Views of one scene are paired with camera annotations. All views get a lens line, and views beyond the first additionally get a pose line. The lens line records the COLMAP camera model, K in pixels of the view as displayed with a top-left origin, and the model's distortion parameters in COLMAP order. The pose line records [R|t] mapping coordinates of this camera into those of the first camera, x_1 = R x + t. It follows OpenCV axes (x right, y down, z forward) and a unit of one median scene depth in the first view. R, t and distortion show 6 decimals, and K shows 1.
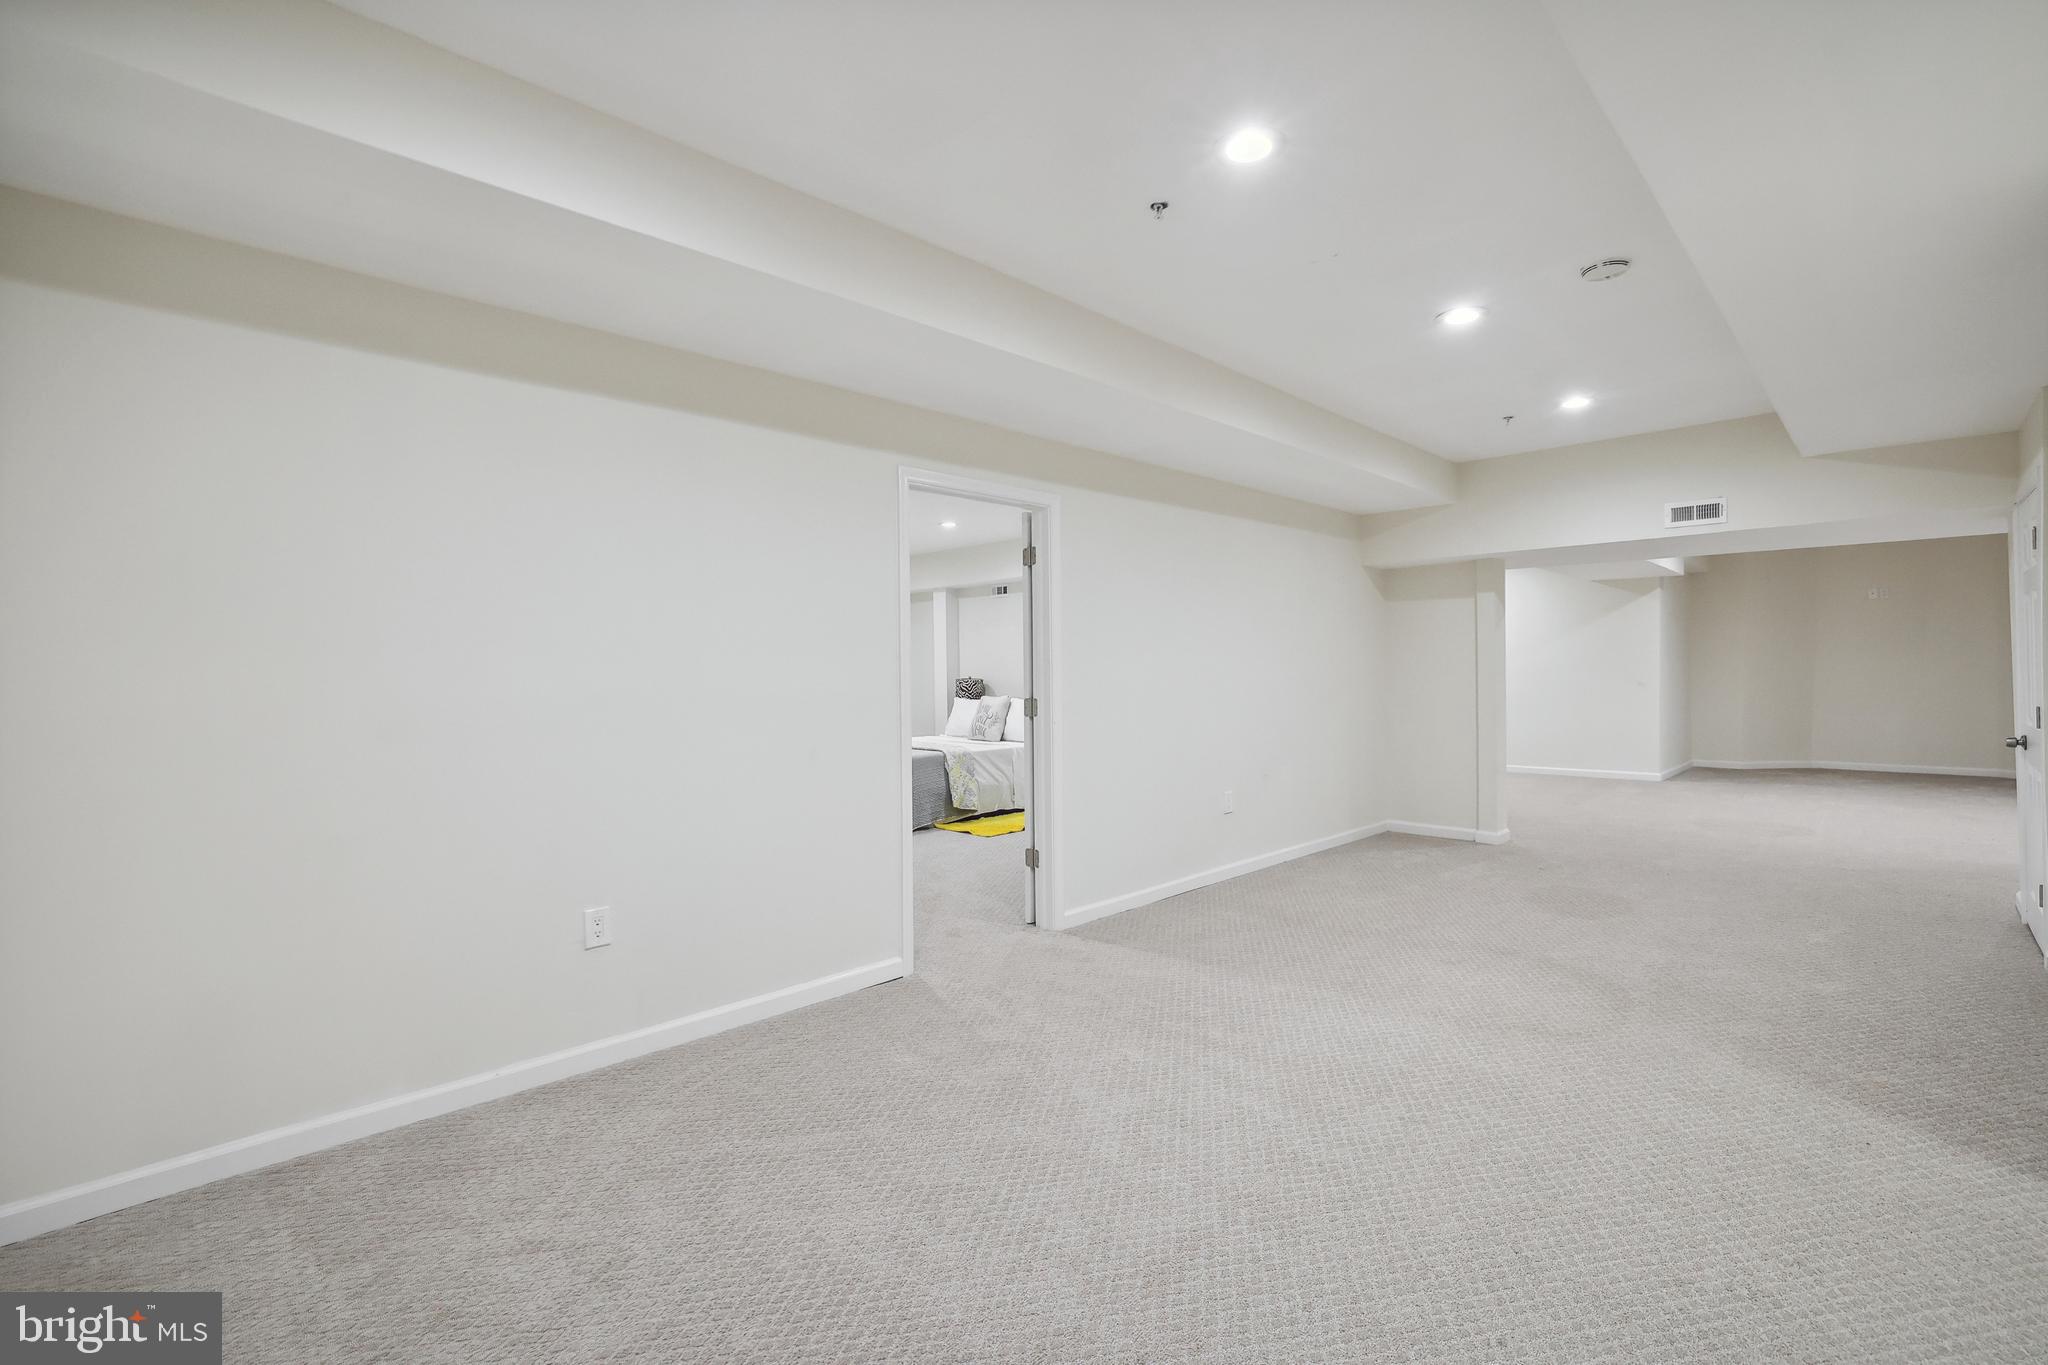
lens RADIAL K [[923.2, 0, 1024.0], [0, 923.2, 682.5], [0, 0, 1]] dist [-0.001987, 0.000383]
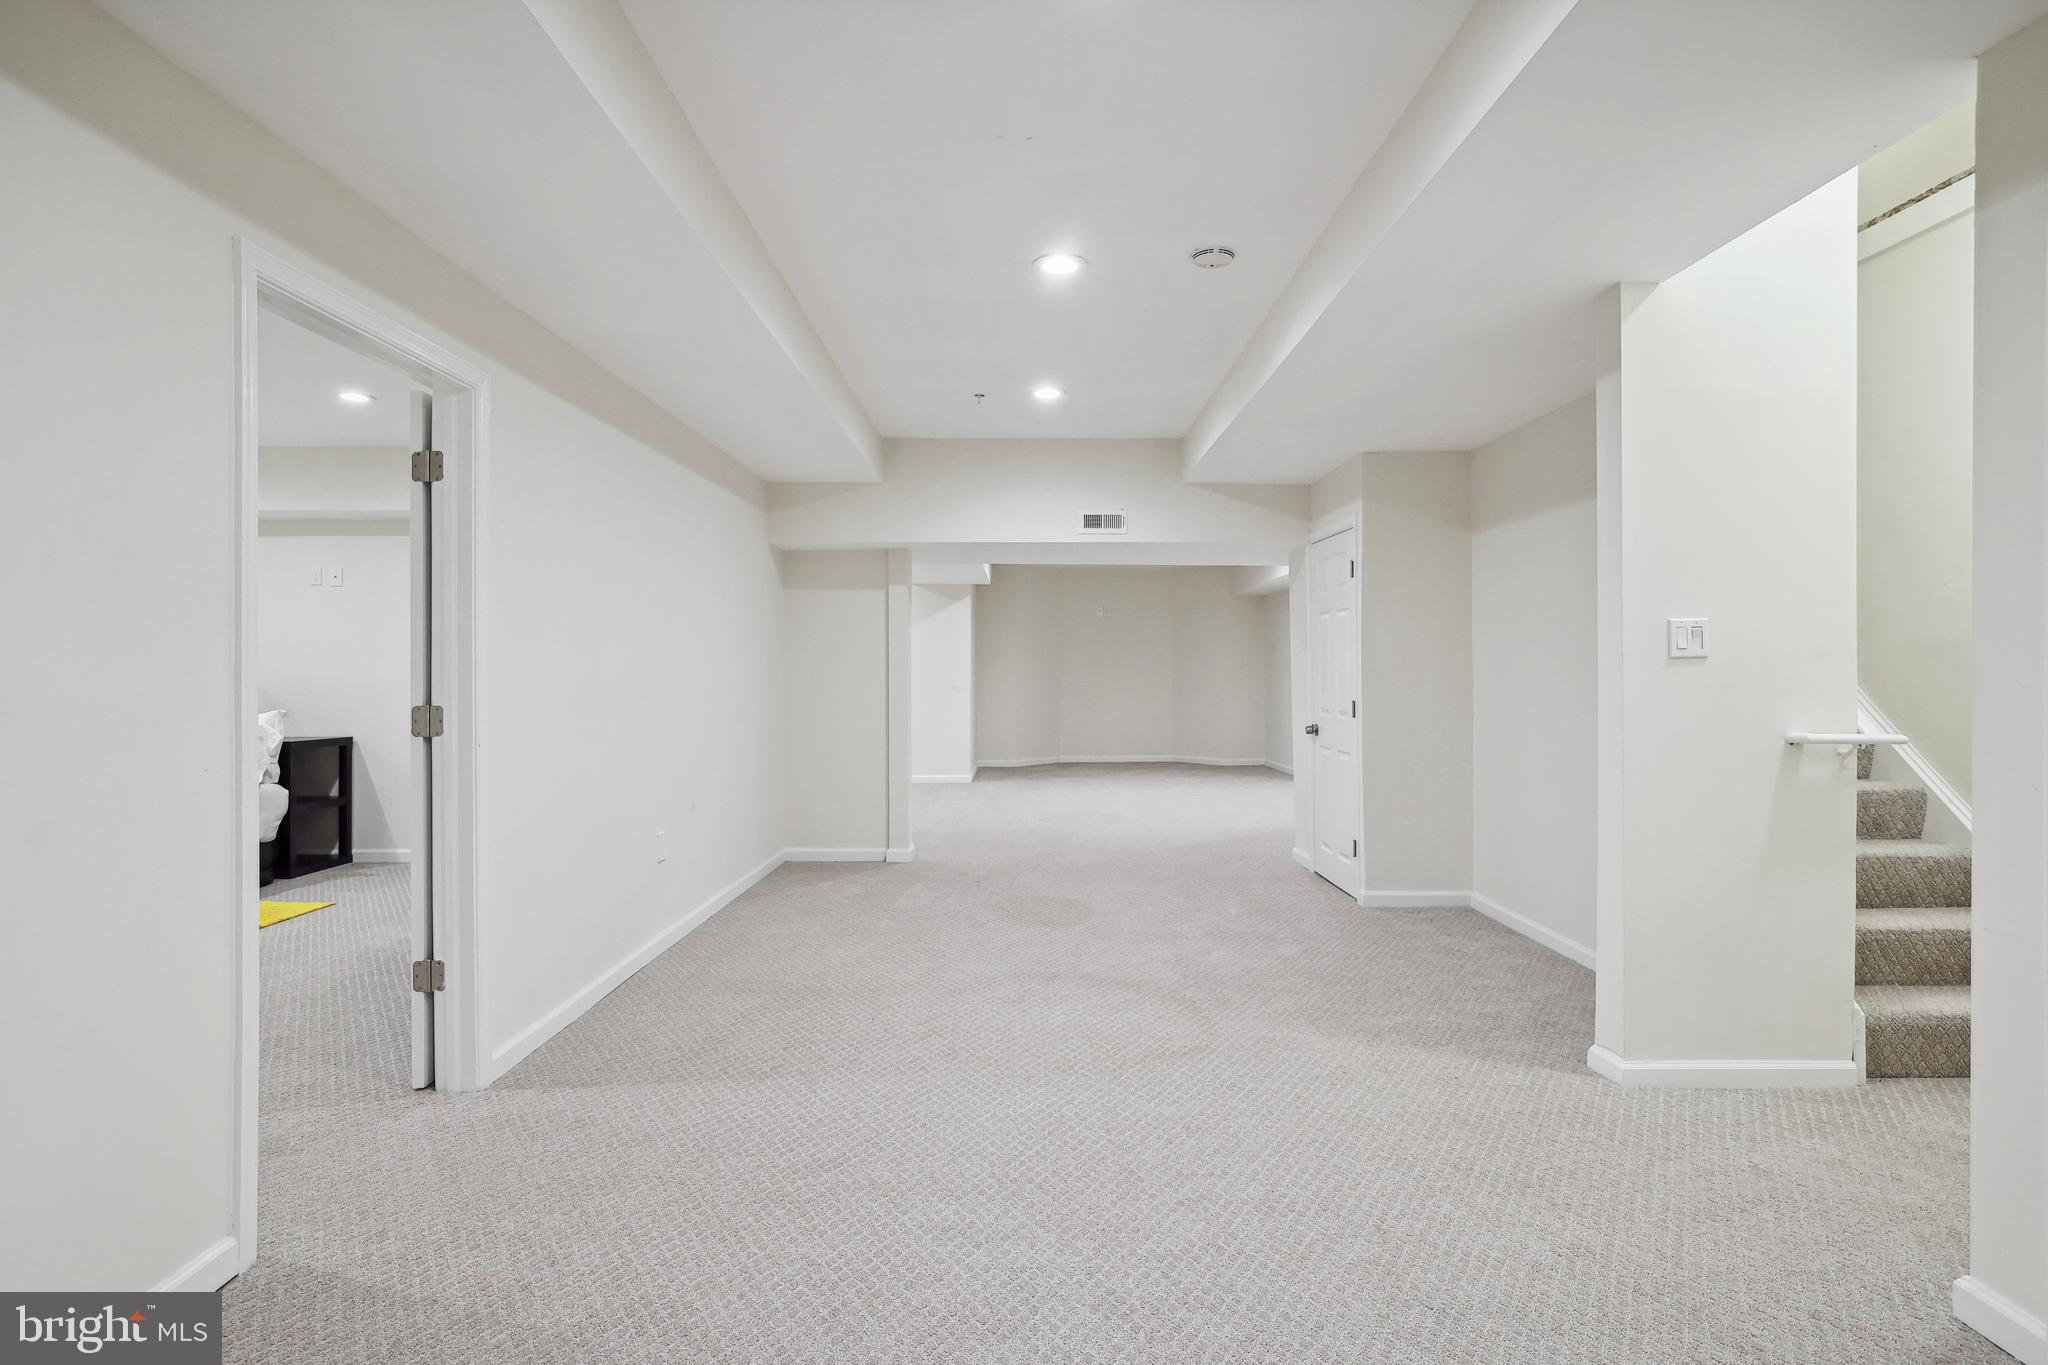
lens RADIAL K [[1050.2, 0, 1032.0], [0, 1050.2, 669.1], [0, 0, 1]] dist [-0.002360, 0.013153]
pose [[0.698711, 0.011476, 0.715312, -0.185152], [0.005085, 0.999766, -0.021008, 0.008817], [-0.715386, 0.018316, 0.698490, 0.227910]]
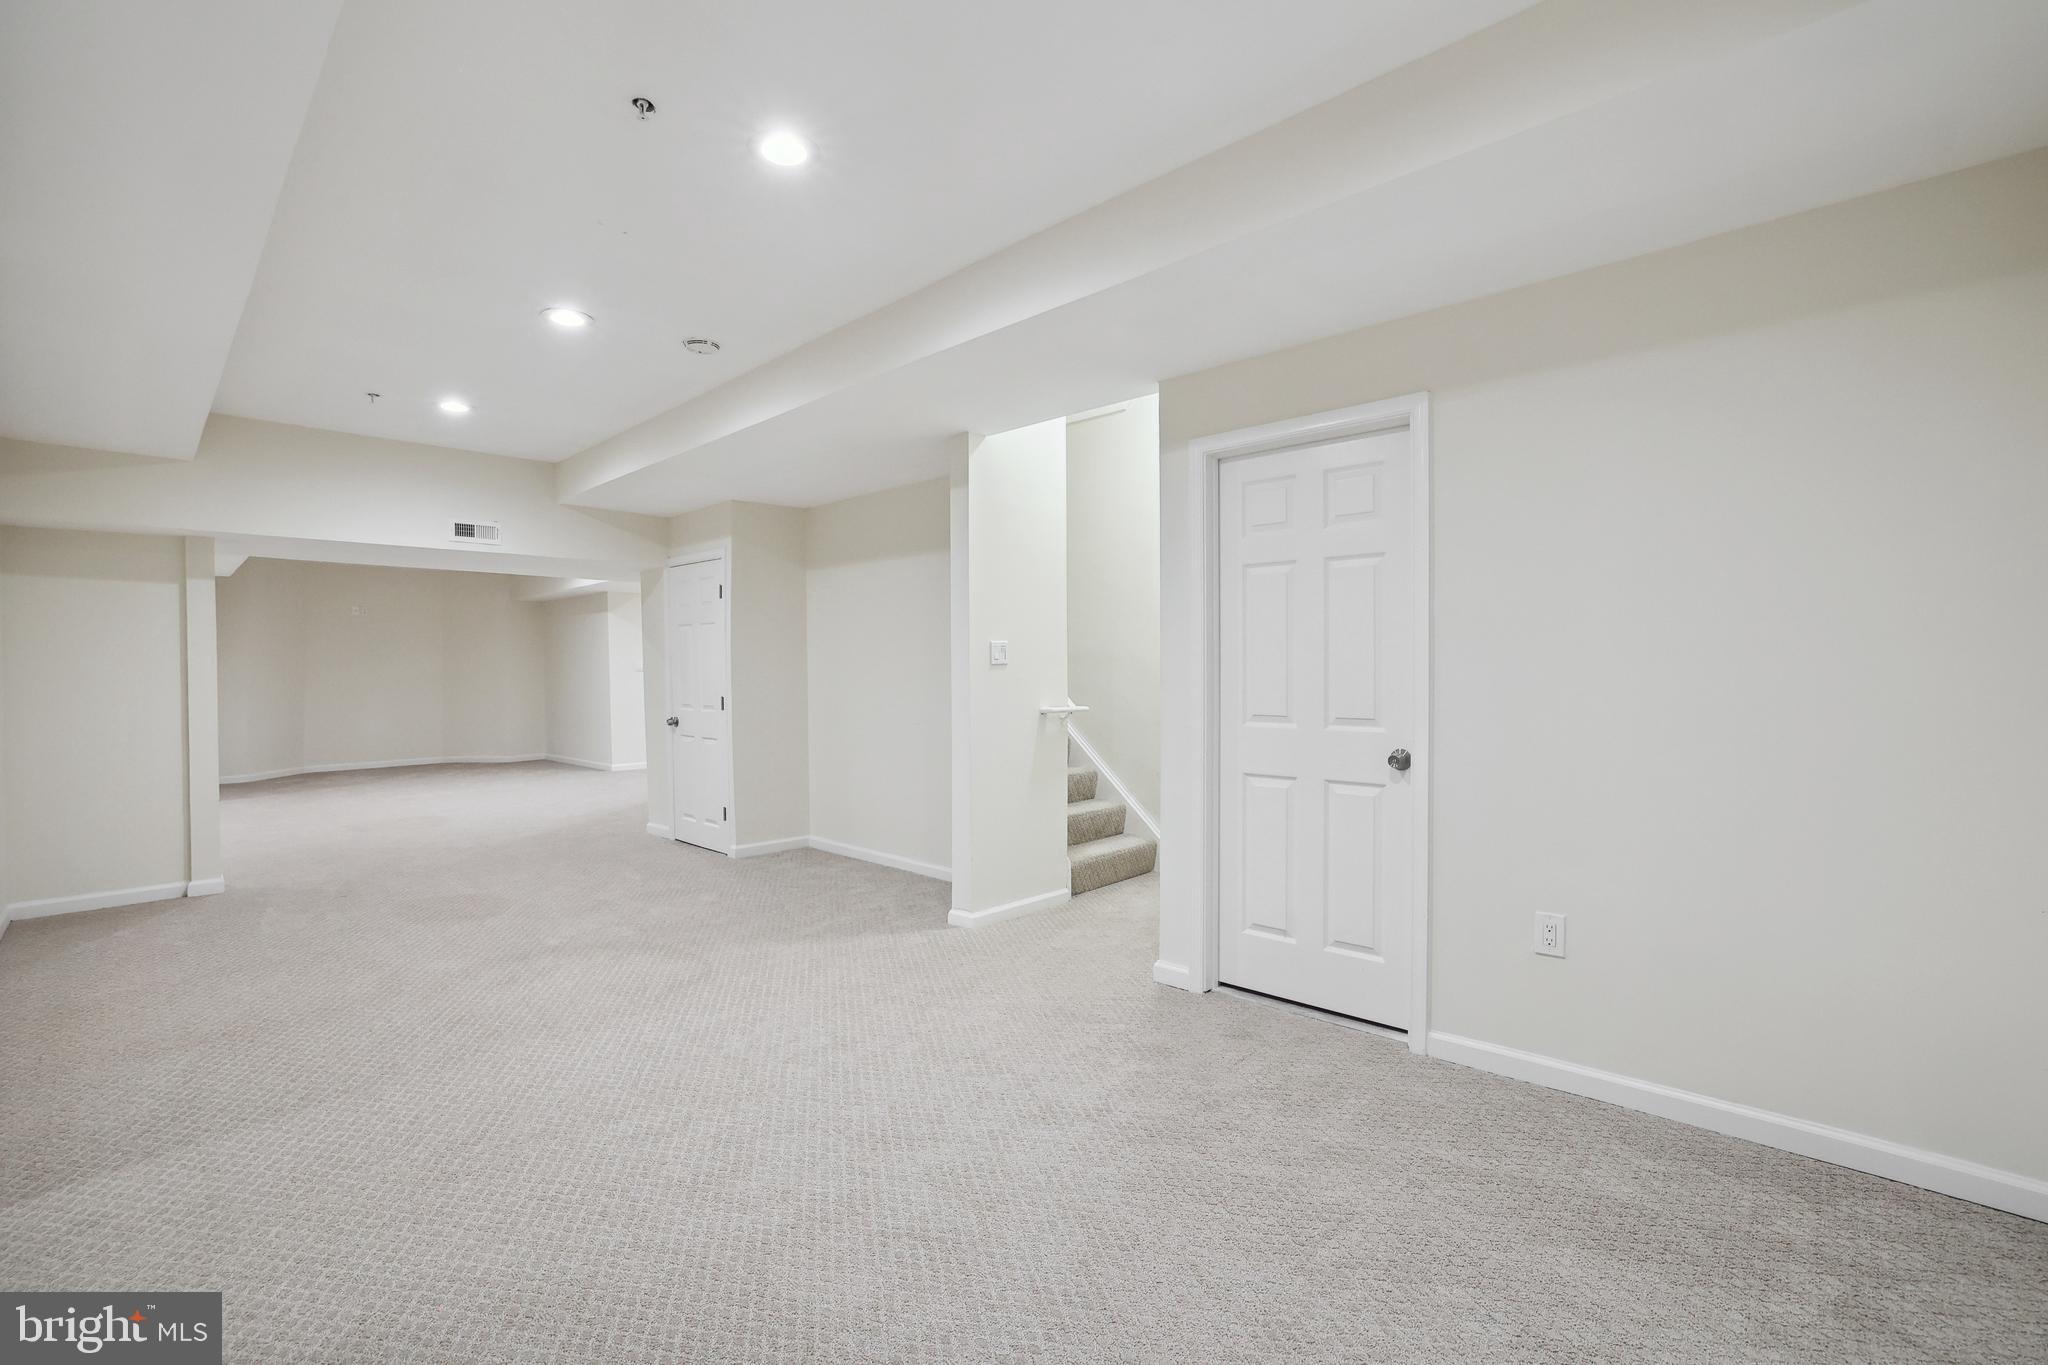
lens RADIAL K [[923.2, 0, 1024.0], [0, 923.2, 682.5], [0, 0, 1]] dist [-0.001987, 0.000383]
pose [[-0.010085, -0.007756, 0.999919, -0.378382], [0.024068, 0.999678, 0.007997, 0.001780], [-0.999659, 0.024147, -0.009895, 0.370646]]
